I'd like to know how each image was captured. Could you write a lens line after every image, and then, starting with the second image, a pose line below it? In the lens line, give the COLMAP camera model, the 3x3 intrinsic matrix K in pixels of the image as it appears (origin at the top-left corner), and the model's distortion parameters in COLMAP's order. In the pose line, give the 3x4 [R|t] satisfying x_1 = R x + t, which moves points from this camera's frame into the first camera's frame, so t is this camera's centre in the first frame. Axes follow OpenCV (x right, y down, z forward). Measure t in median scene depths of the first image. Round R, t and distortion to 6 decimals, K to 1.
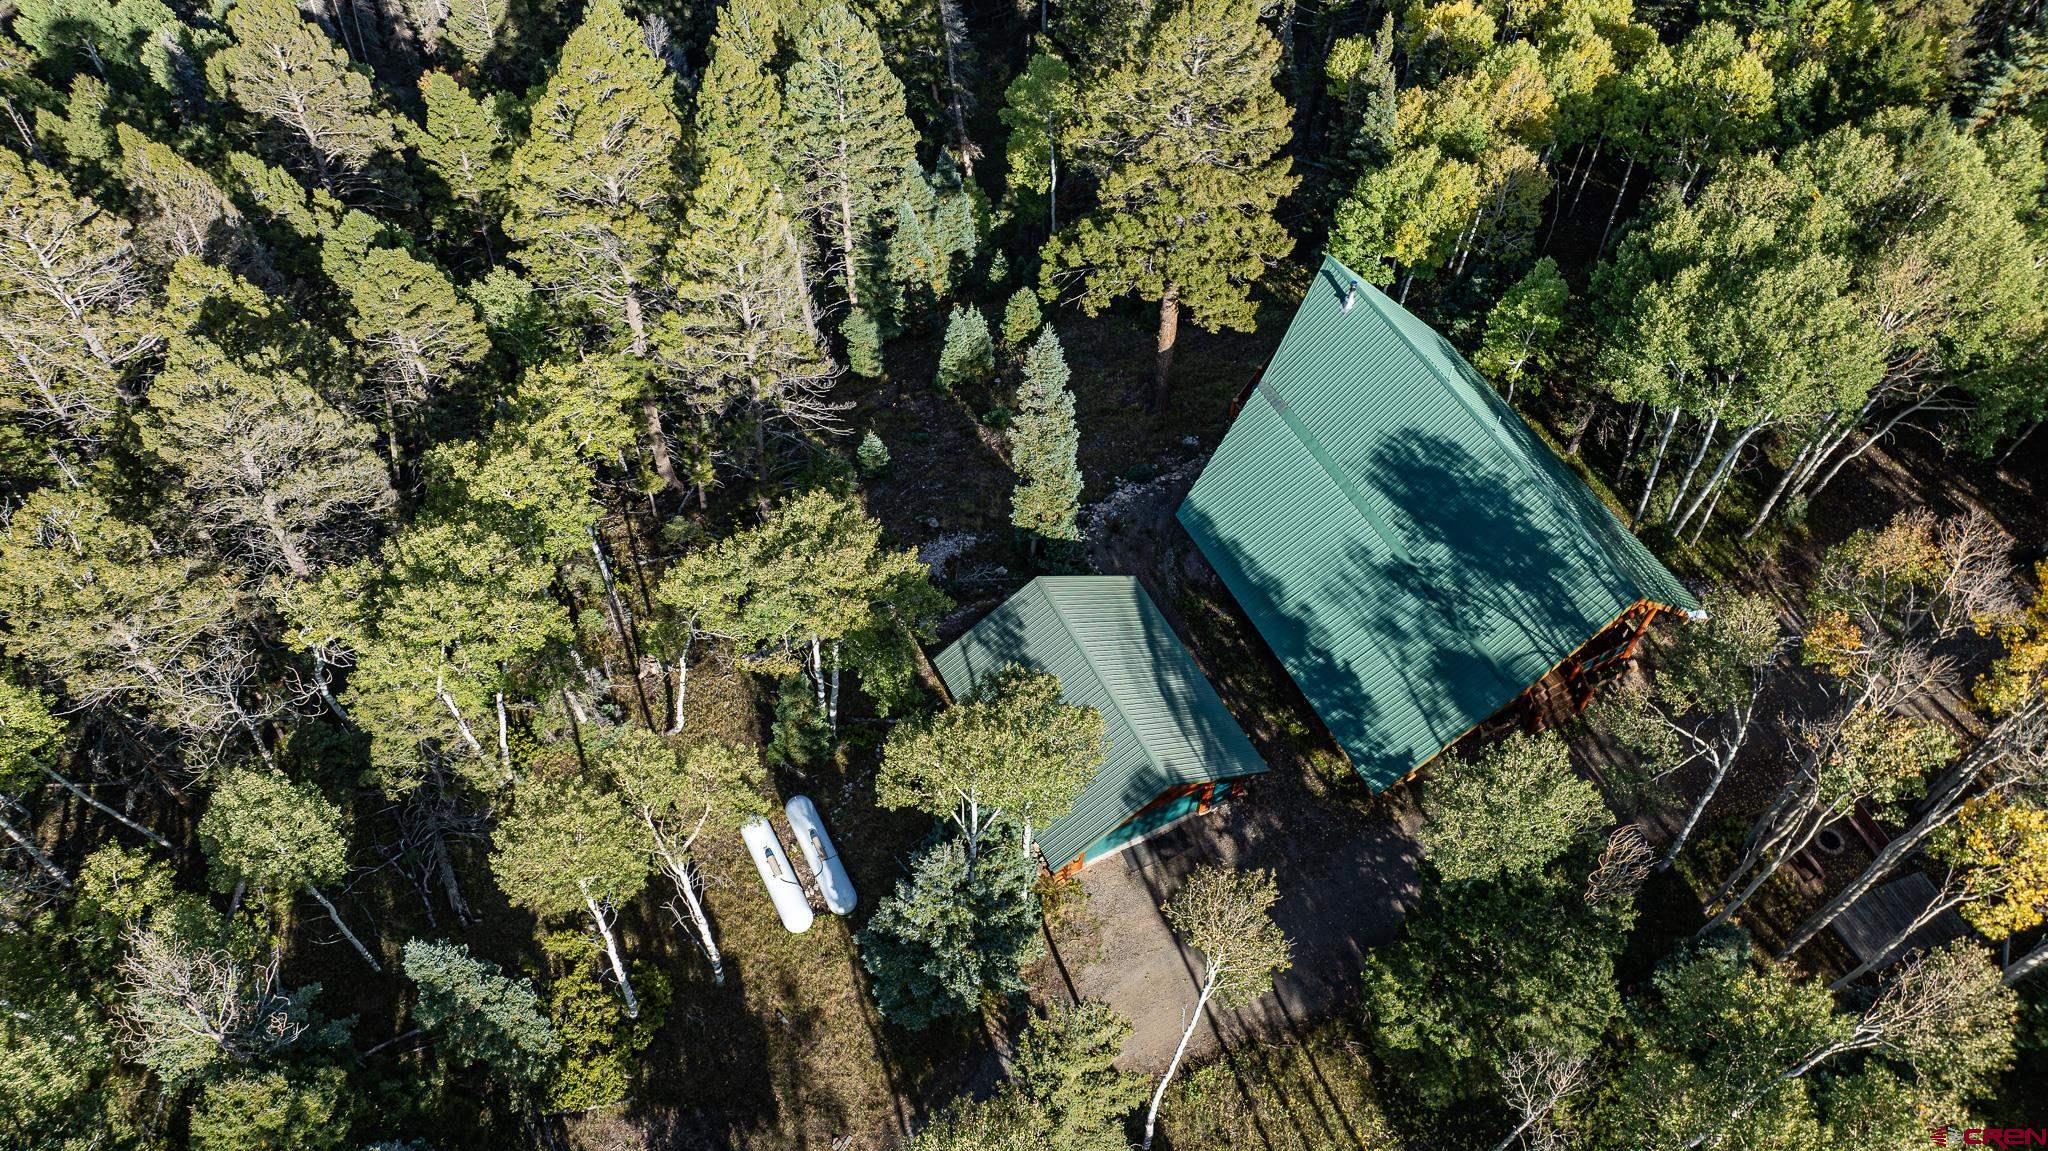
lens RADIAL K [[1465.2, 0, 1024.0], [0, 1465.2, 575.5], [0, 0, 1]] dist [-0.006454, -0.001607]
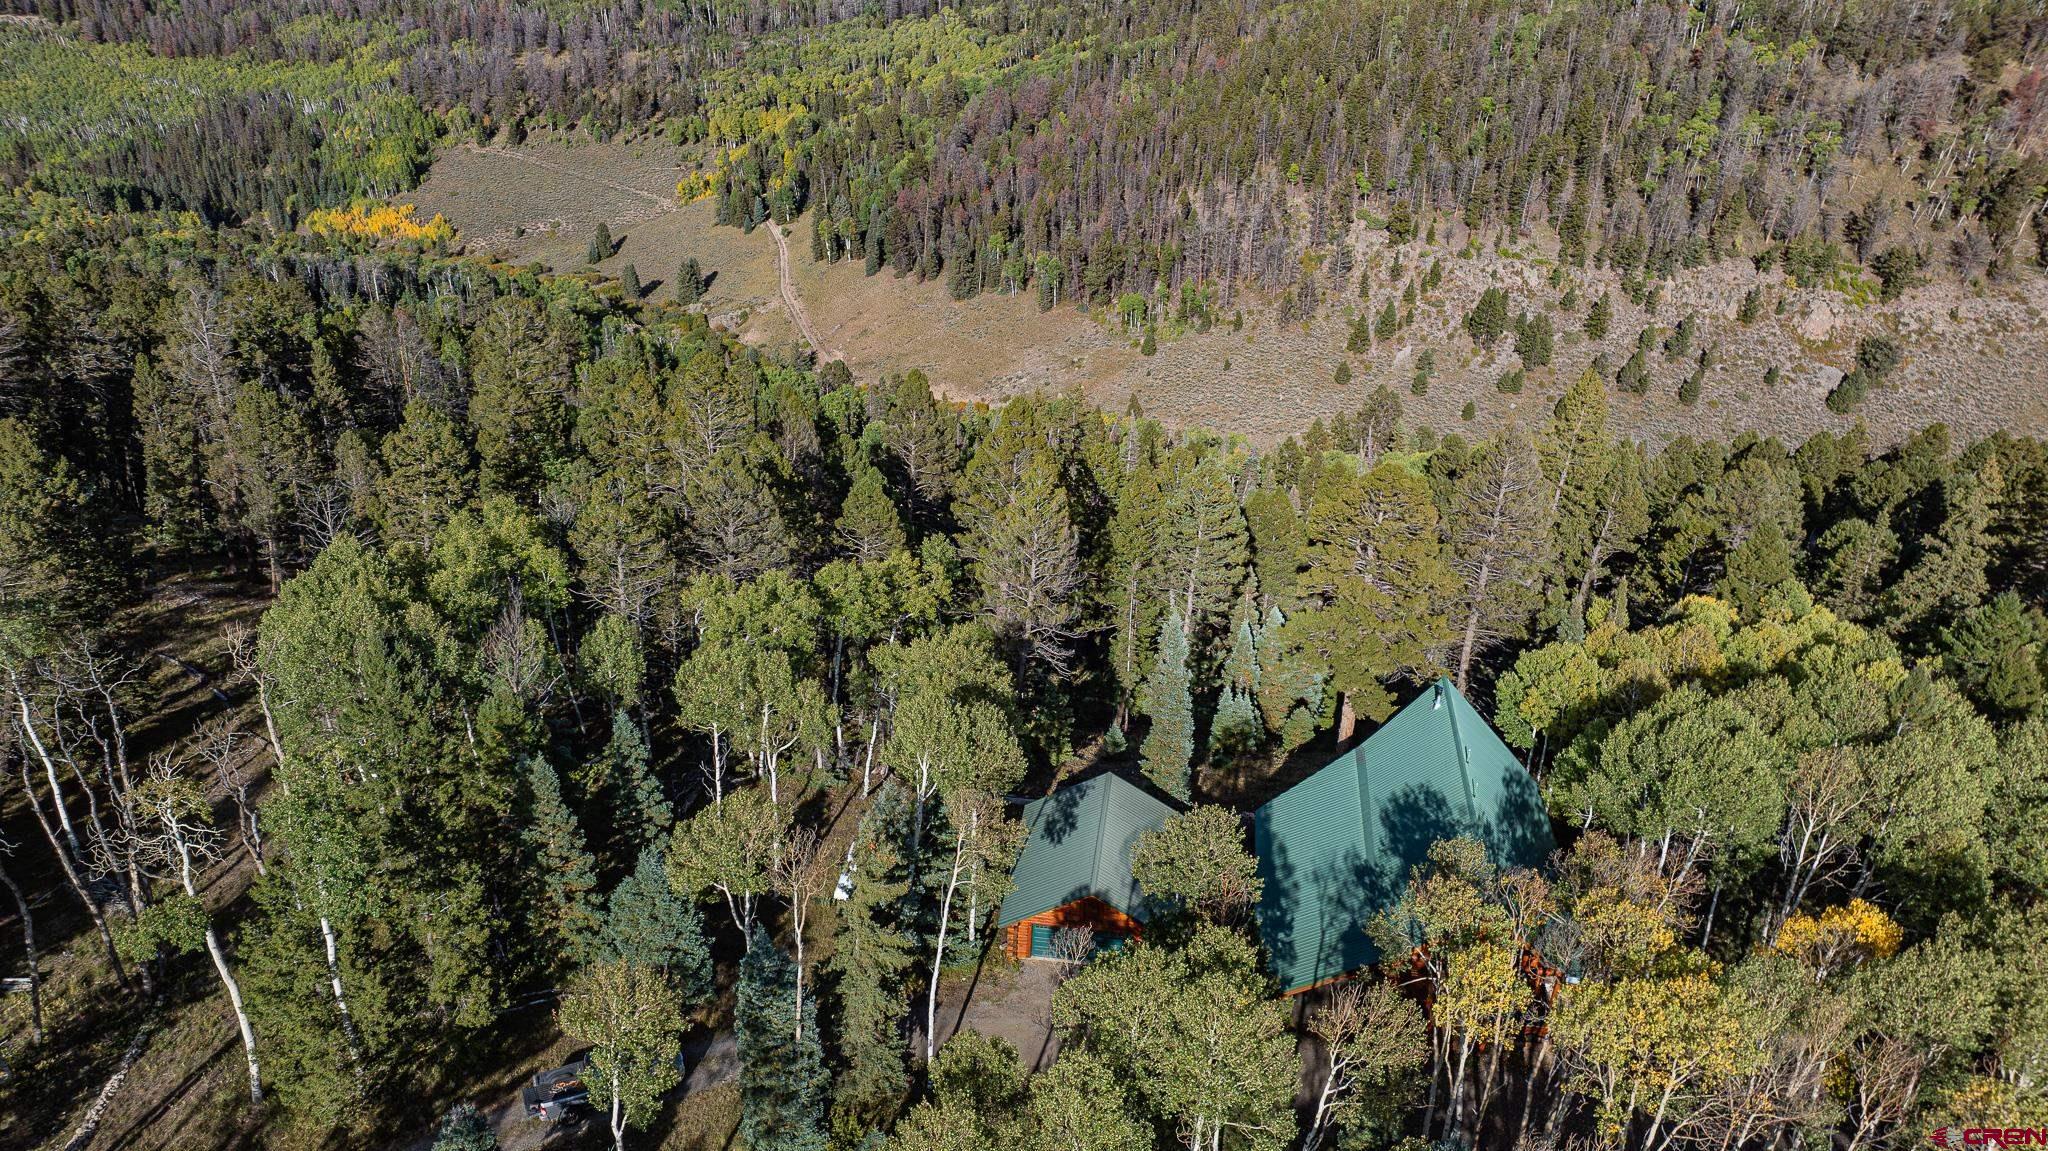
lens RADIAL K [[1465.2, 0, 1024.0], [0, 1465.2, 575.5], [0, 0, 1]] dist [-0.006454, -0.001607]
pose [[0.824869, 0.261293, -0.501316, 0.582306], [-0.455293, 0.832711, -0.315122, 0.318184], [0.335112, 0.488180, 0.805842, -0.248695]]
